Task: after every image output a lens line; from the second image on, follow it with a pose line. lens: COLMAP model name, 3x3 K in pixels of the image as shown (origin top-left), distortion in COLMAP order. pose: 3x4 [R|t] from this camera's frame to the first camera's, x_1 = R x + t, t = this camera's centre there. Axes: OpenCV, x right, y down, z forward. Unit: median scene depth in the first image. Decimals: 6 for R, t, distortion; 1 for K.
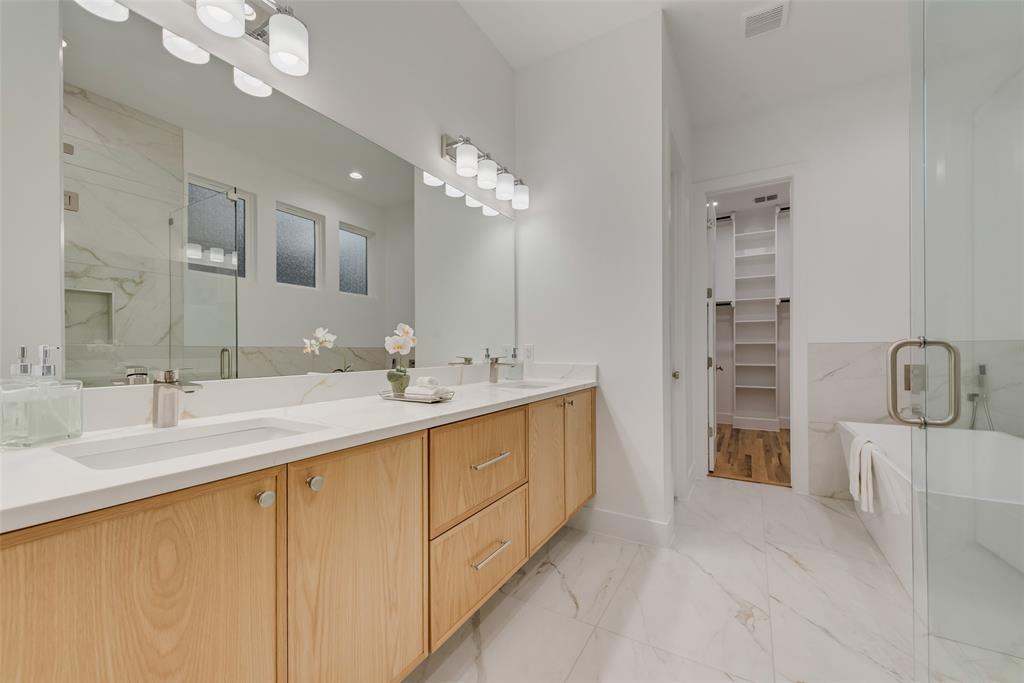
lens RADIAL K [[402.6, 0, 507.5], [0, 402.6, 350.0], [0, 0, 1]] dist [0.014331, -0.003952]
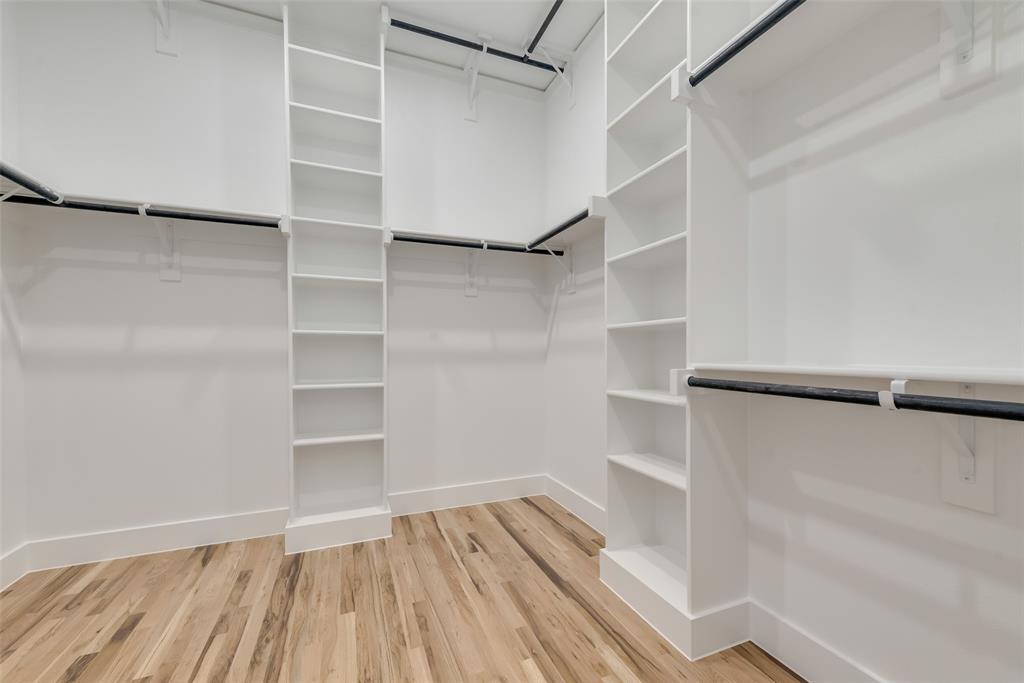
lens RADIAL K [[402.6, 0, 509.2], [0, 402.6, 351.1], [0, 0, 1]] dist [0.014331, -0.003952]
pose [[0.606103, 0.003249, 0.795380, 0.387607], [0.004635, 0.999960, -0.007617, 0.006037], [-0.795373, 0.008303, 0.606064, 0.610768]]
